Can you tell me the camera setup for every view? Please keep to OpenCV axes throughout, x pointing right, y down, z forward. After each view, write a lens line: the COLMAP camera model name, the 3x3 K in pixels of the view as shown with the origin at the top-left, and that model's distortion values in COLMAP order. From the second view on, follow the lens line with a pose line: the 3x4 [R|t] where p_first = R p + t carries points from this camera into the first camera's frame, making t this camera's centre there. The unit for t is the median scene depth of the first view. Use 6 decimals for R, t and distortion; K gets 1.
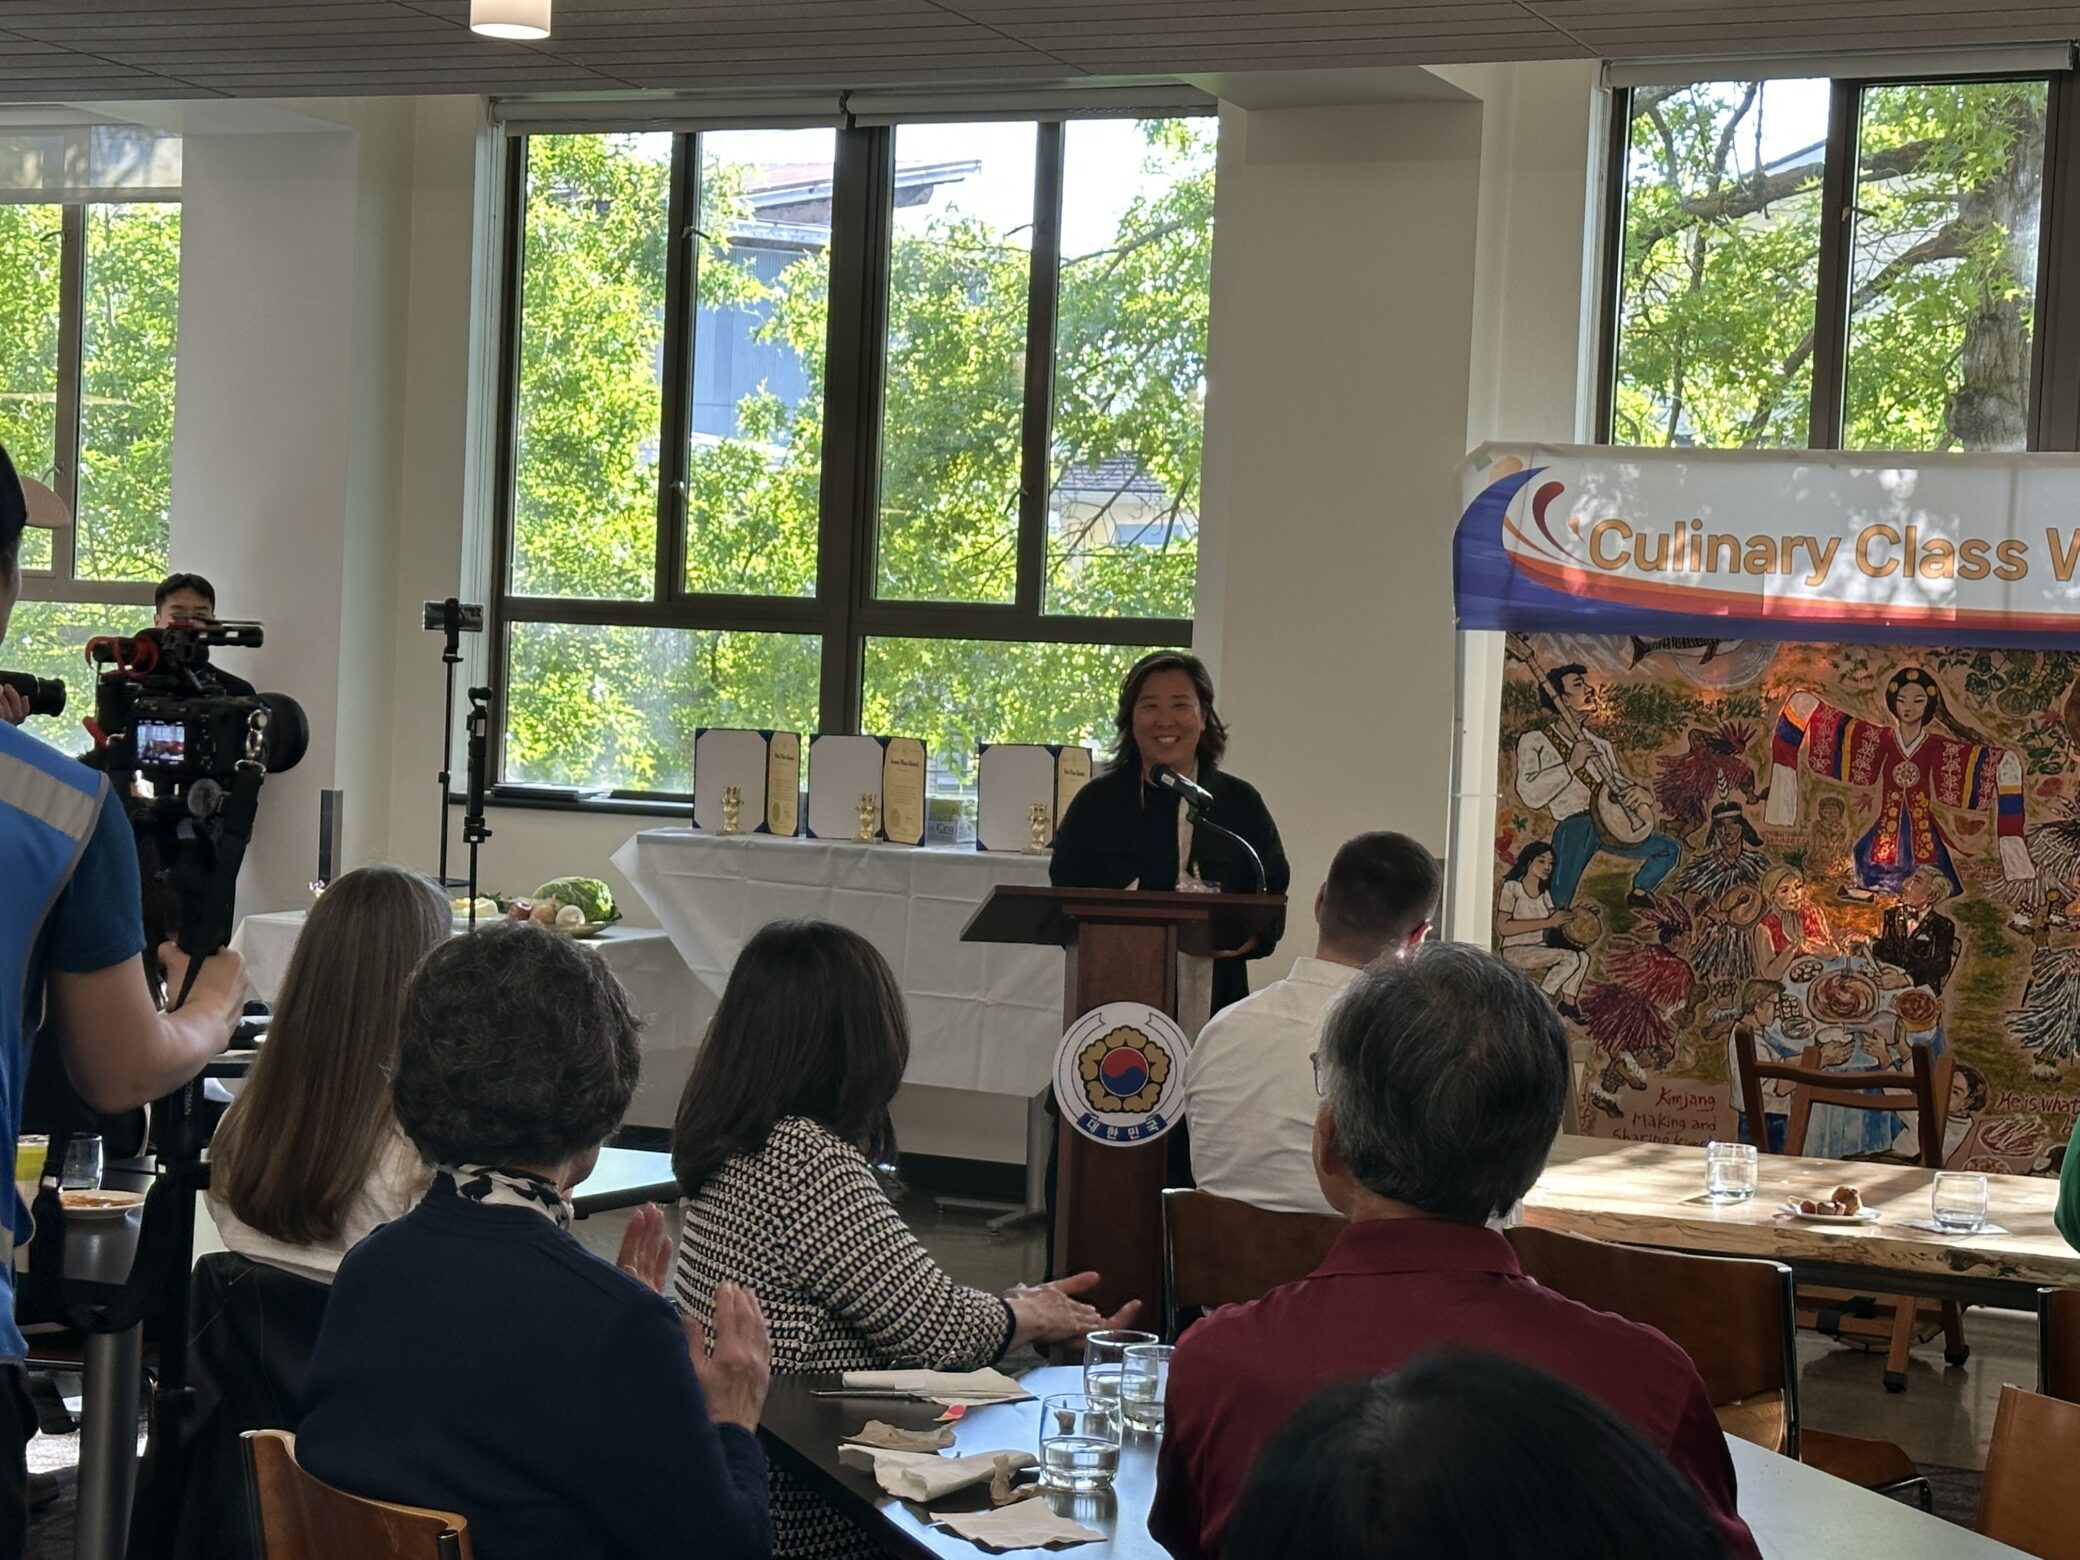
lens RADIAL K [[3787.1, 0, 1040.0], [0, 3787.1, 780.0], [0, 0, 1]] dist [0.294745, -0.226736]
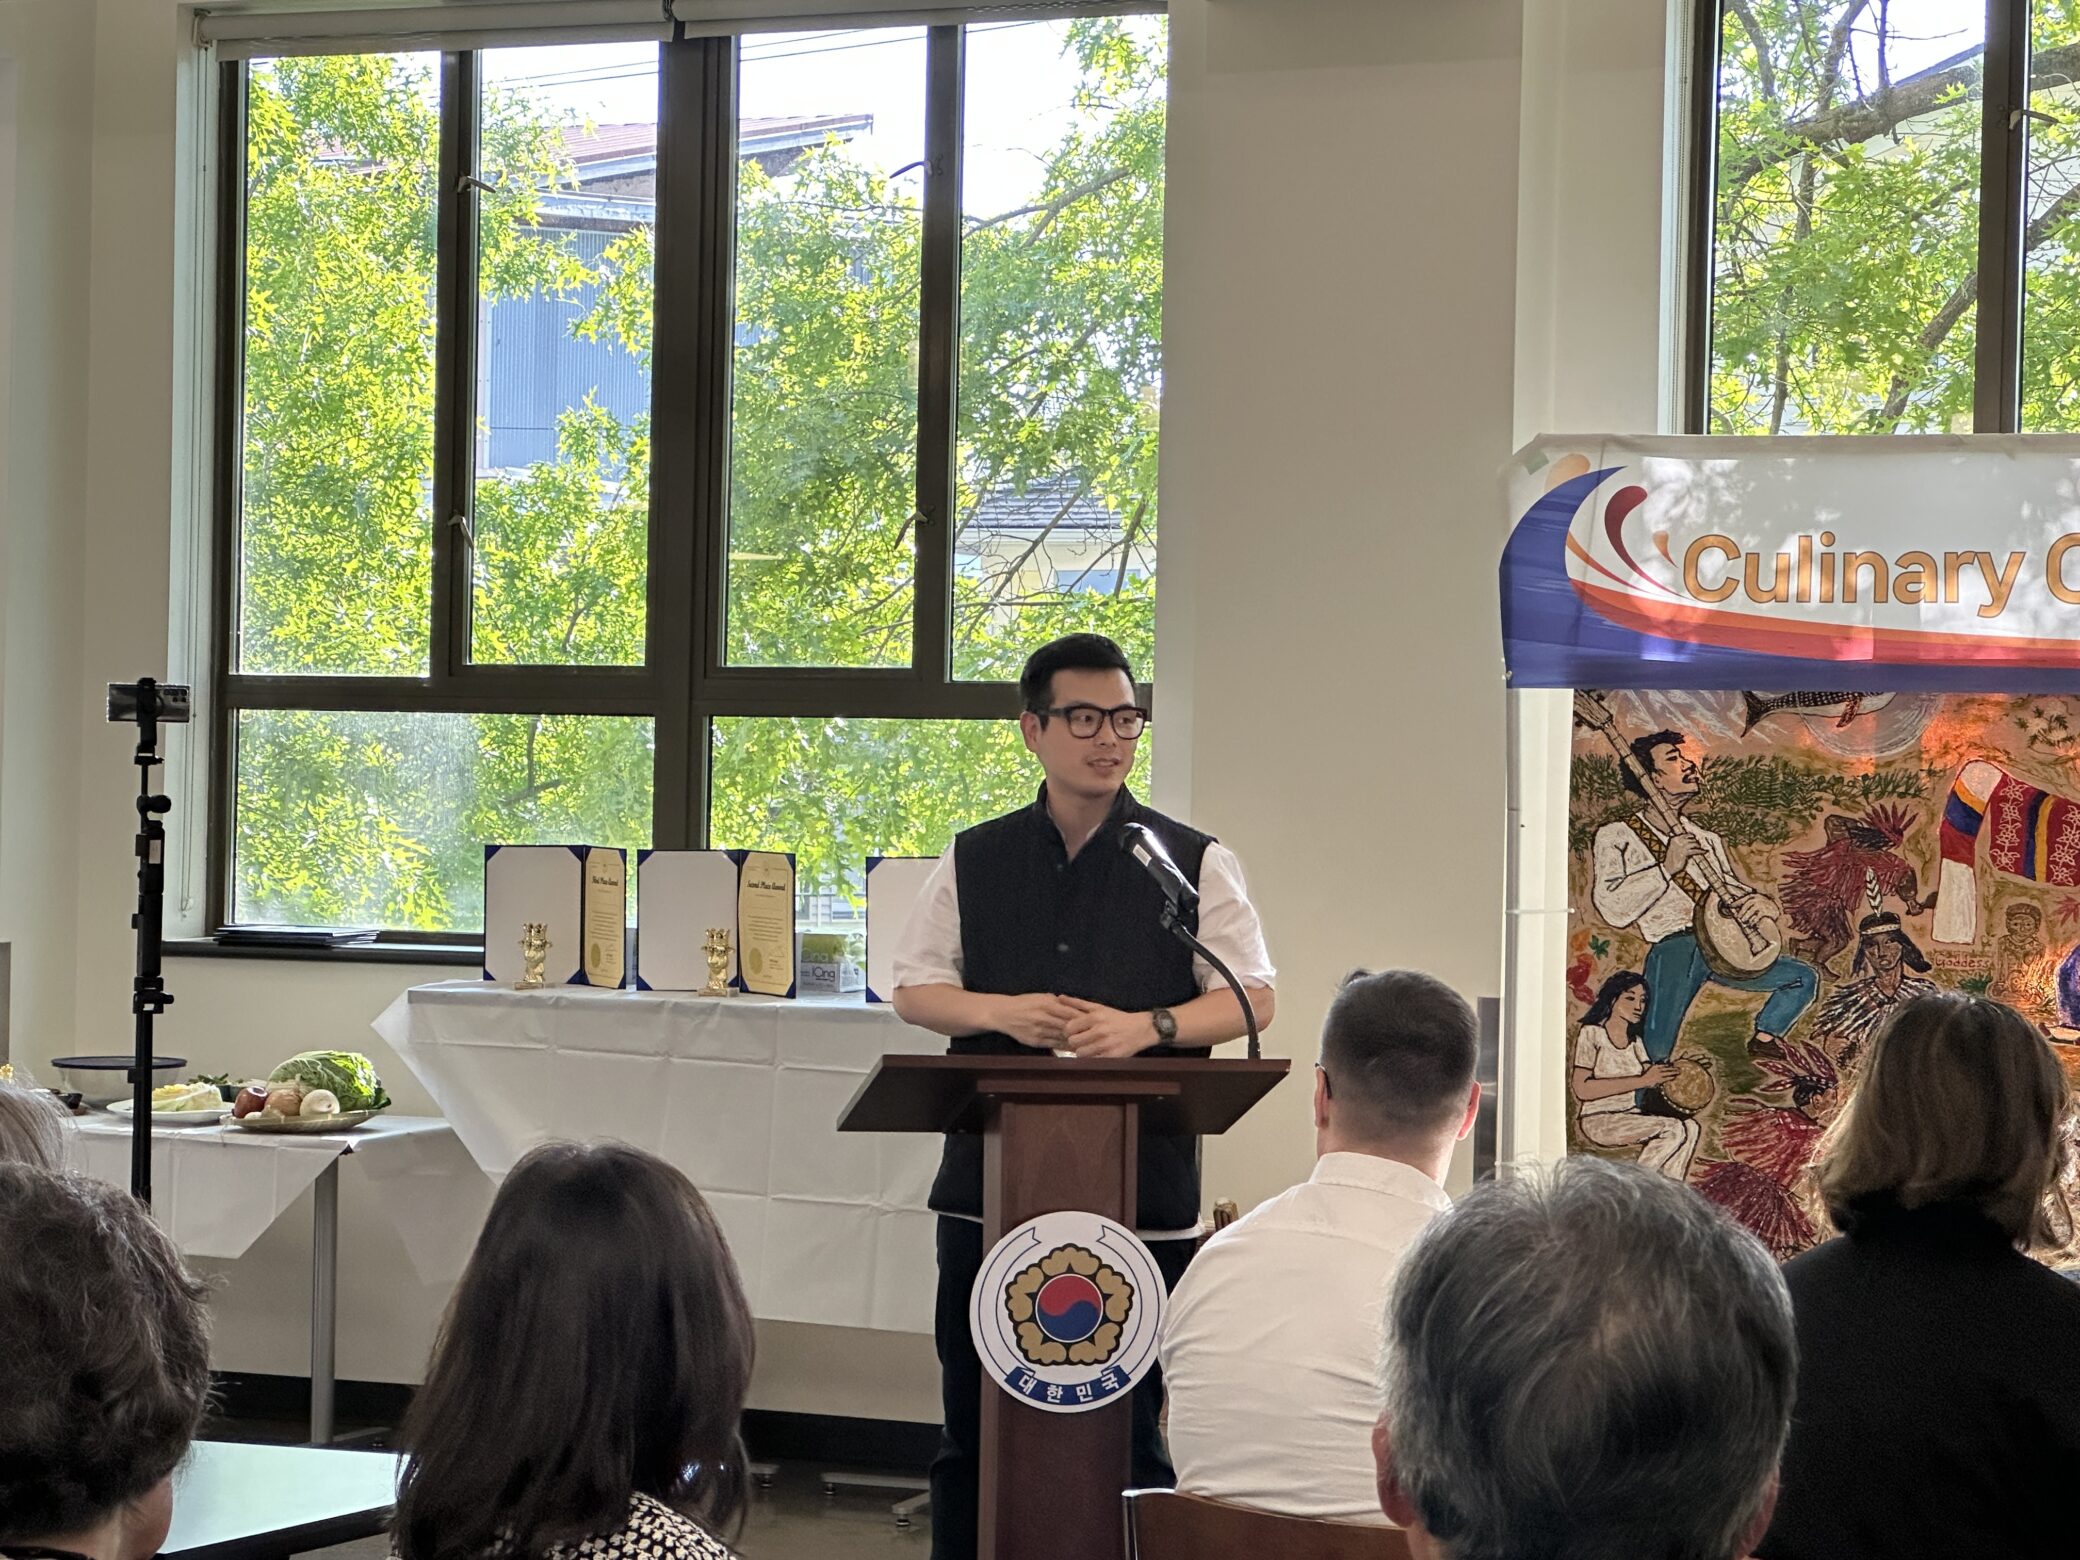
lens RADIAL K [[4368.5, 0, 1040.0], [0, 4368.5, 780.0], [0, 0, 1]] dist [-0.056935, 3.971906]
pose [[0.999683, -0.023529, 0.008926, 0.010195], [0.023756, 0.999372, -0.026301, -0.001359], [-0.008301, 0.026505, 0.999614, 0.147408]]
